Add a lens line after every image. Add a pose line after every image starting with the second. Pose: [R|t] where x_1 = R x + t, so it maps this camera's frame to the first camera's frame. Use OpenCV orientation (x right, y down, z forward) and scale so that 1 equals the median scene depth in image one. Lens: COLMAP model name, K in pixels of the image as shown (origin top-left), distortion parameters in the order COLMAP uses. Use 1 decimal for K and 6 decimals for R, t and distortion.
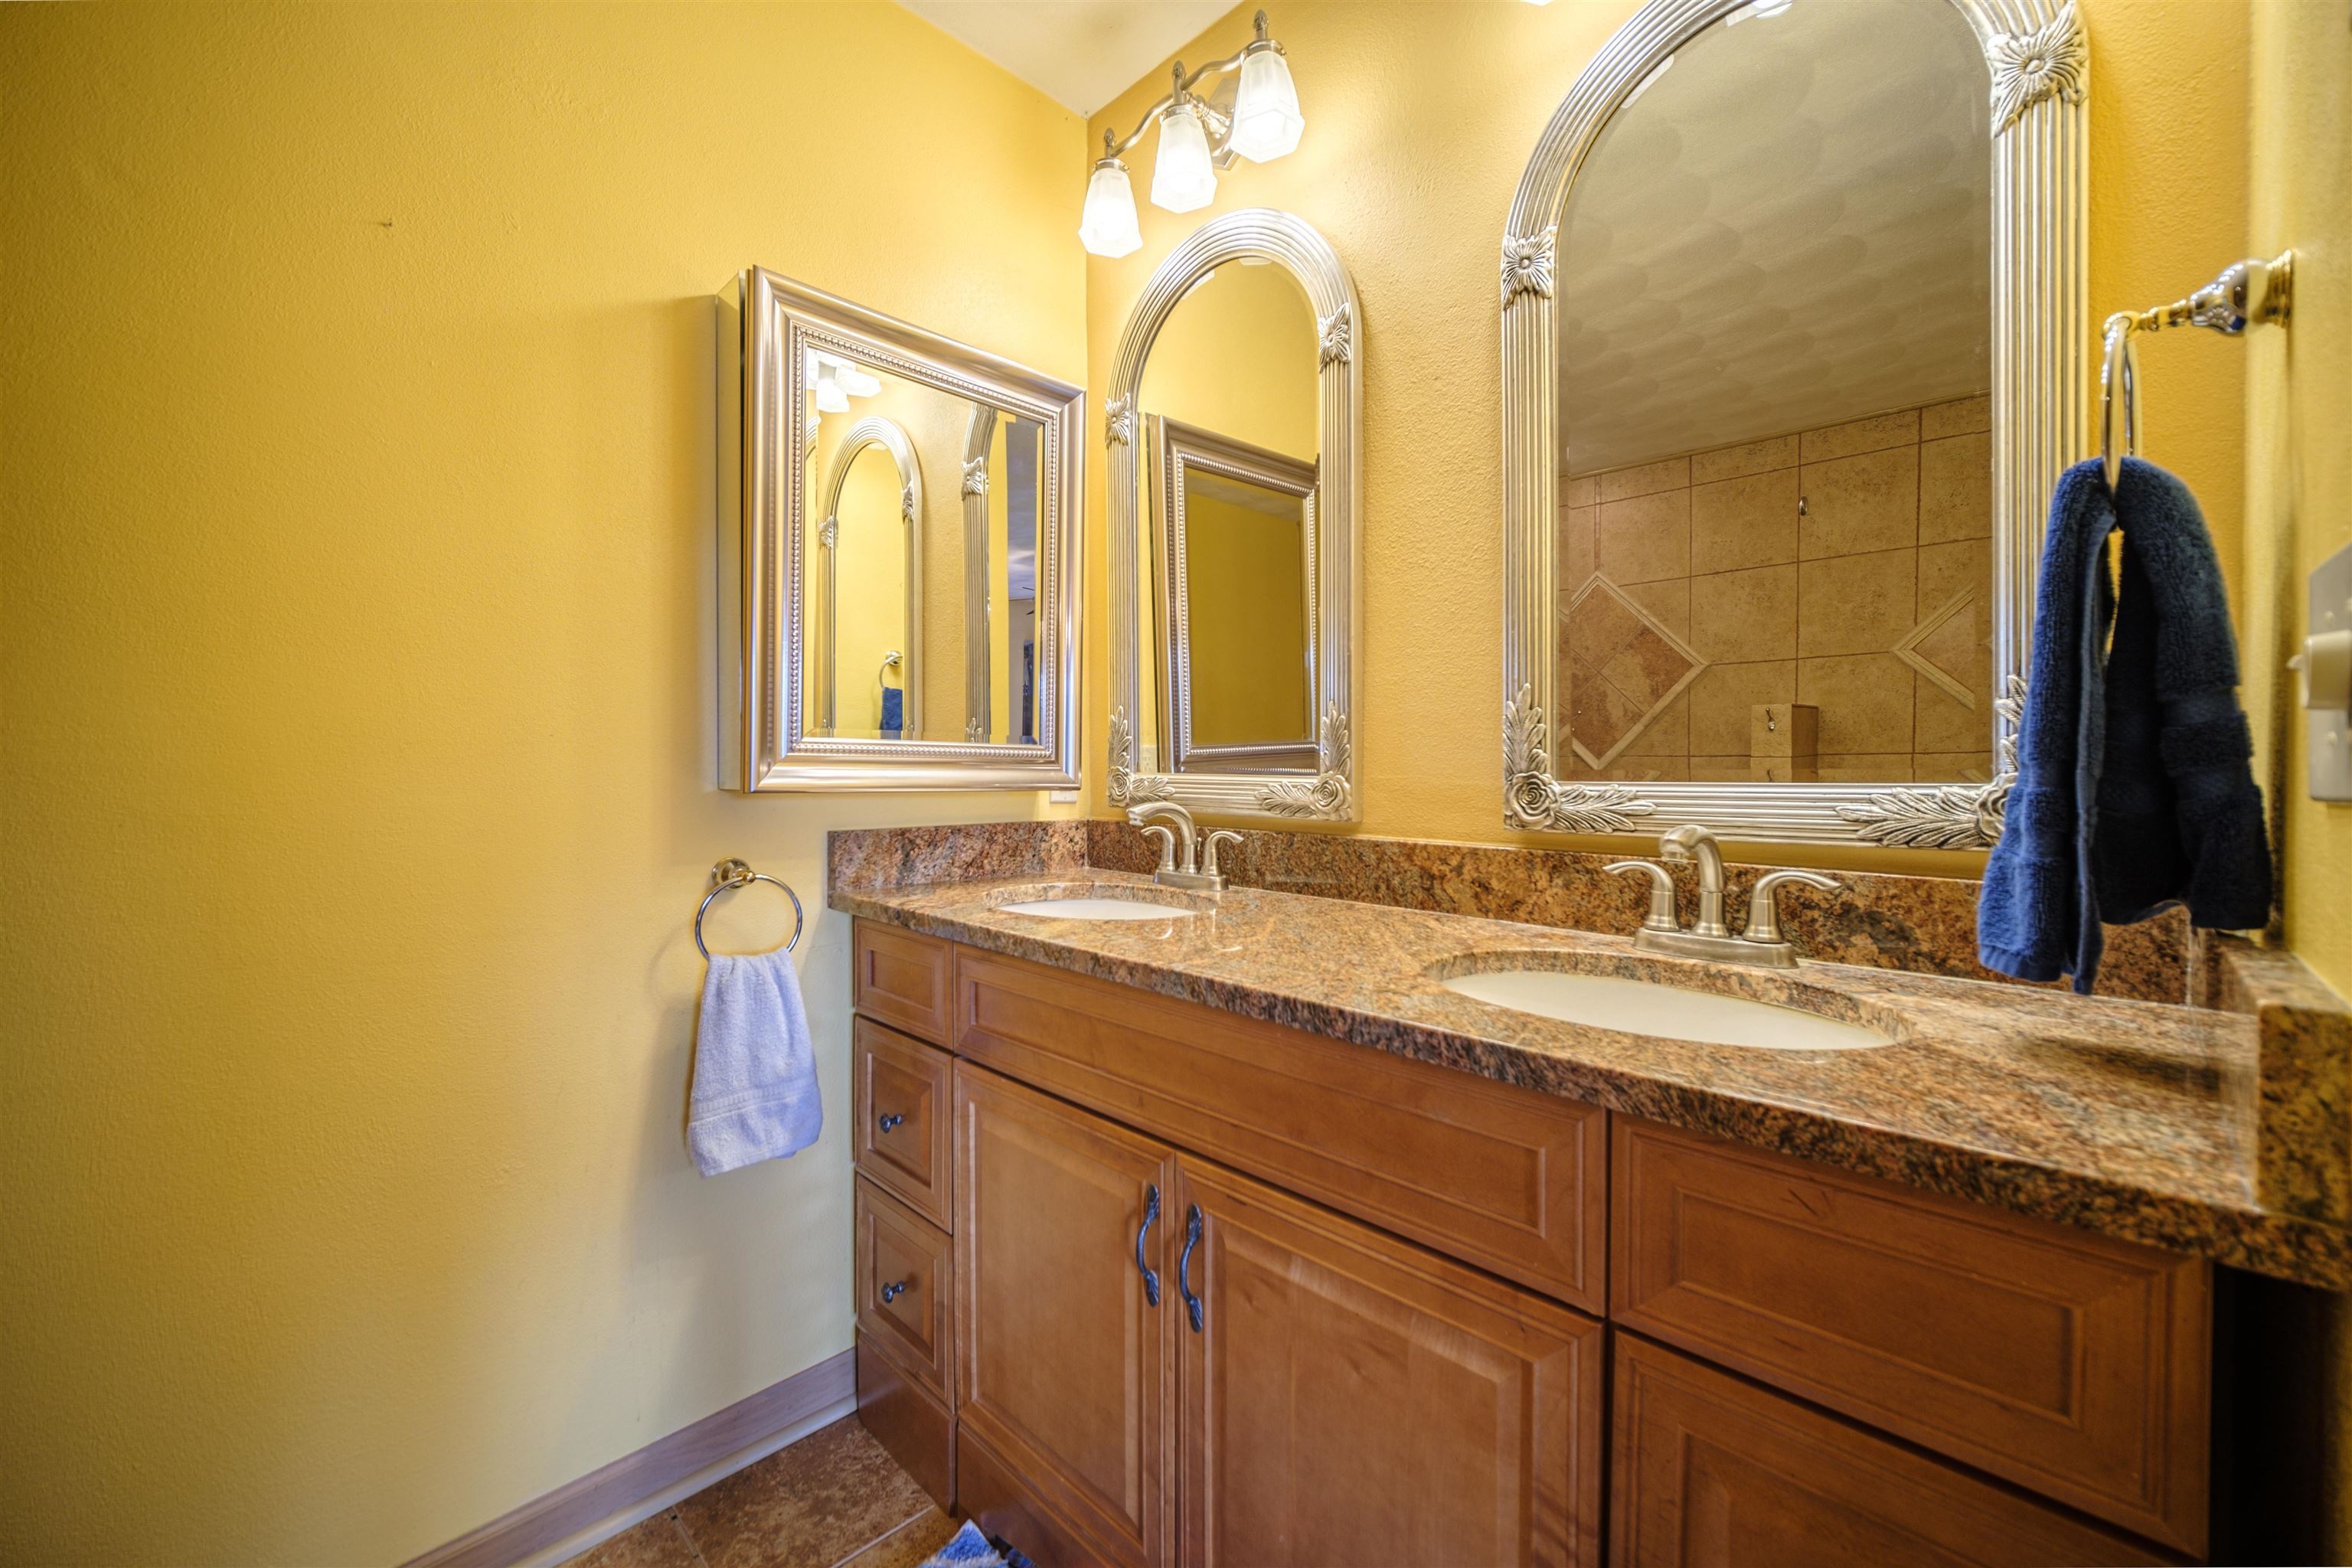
lens RADIAL K [[933.3, 0, 1184.7], [0, 933.3, 777.8], [0, 0, 1]] dist [0.000318, -0.001166]
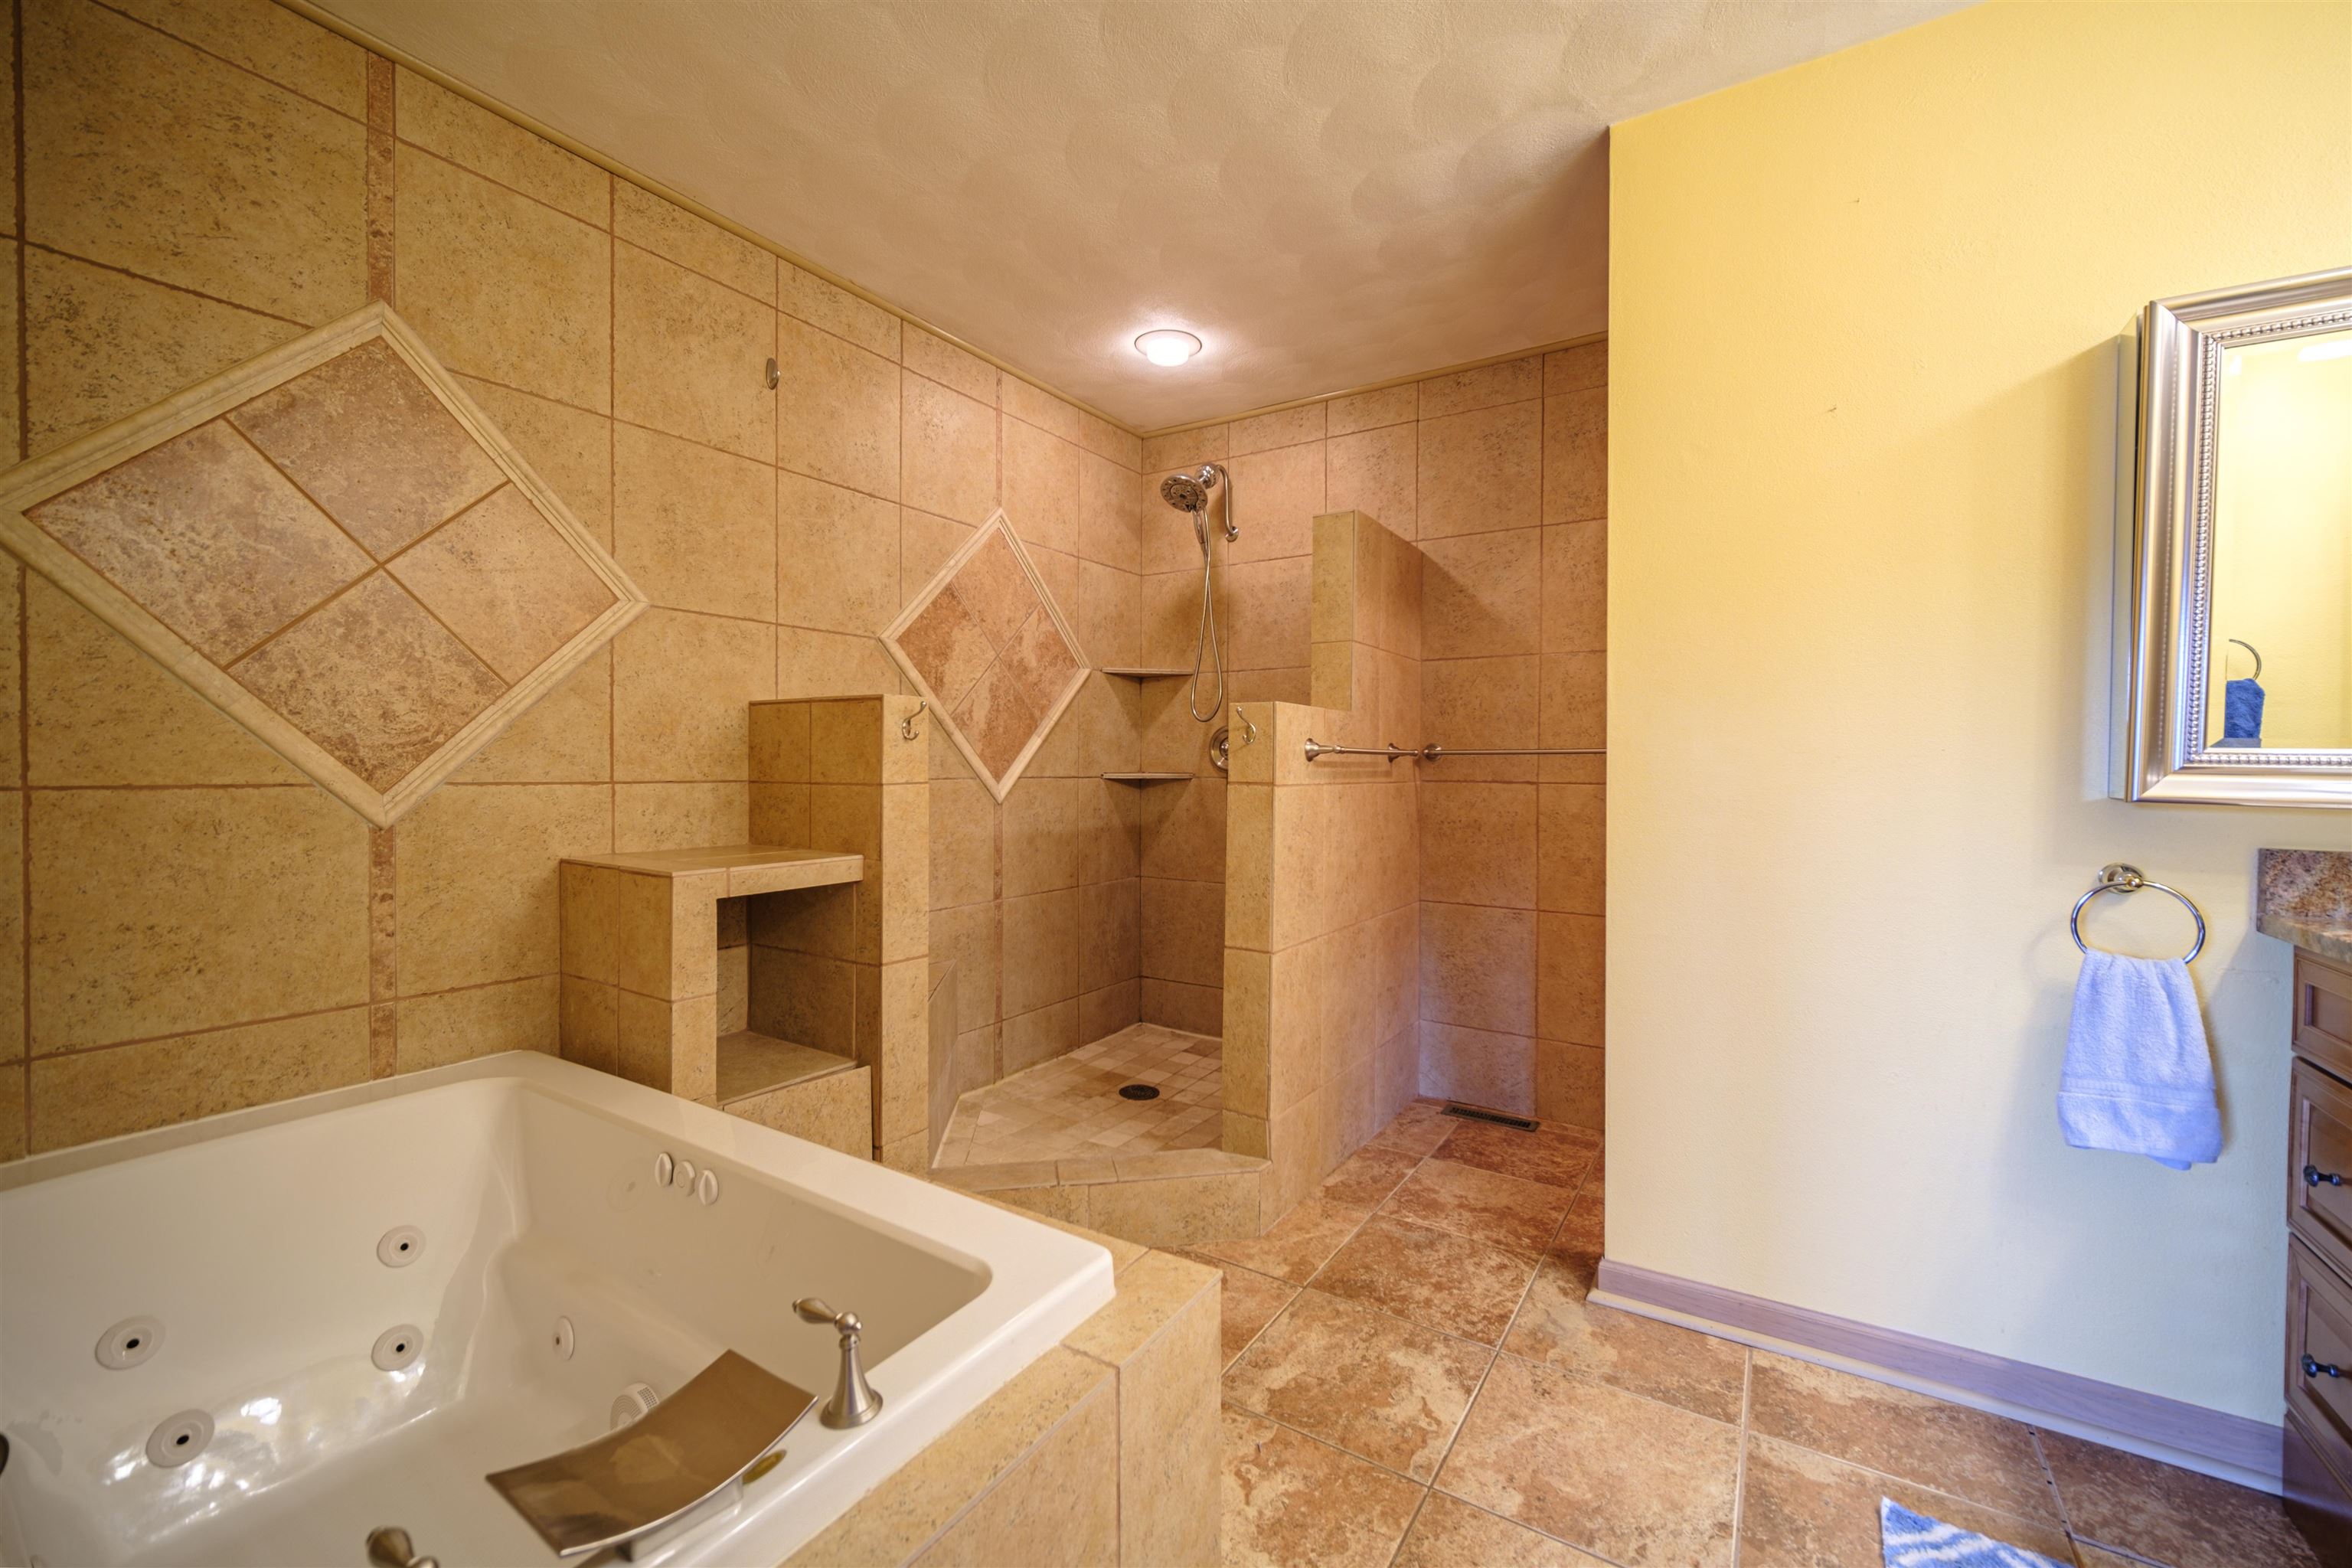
lens RADIAL K [[933.3, 0, 1175.4], [0, 933.3, 767.1], [0, 0, 1]] dist [0.000318, -0.001166]
pose [[0.206929, 0.009510, -0.978310, 0.318159], [-0.024910, 0.999680, 0.004449, -0.000365], [0.978039, 0.023449, 0.207100, -0.259657]]
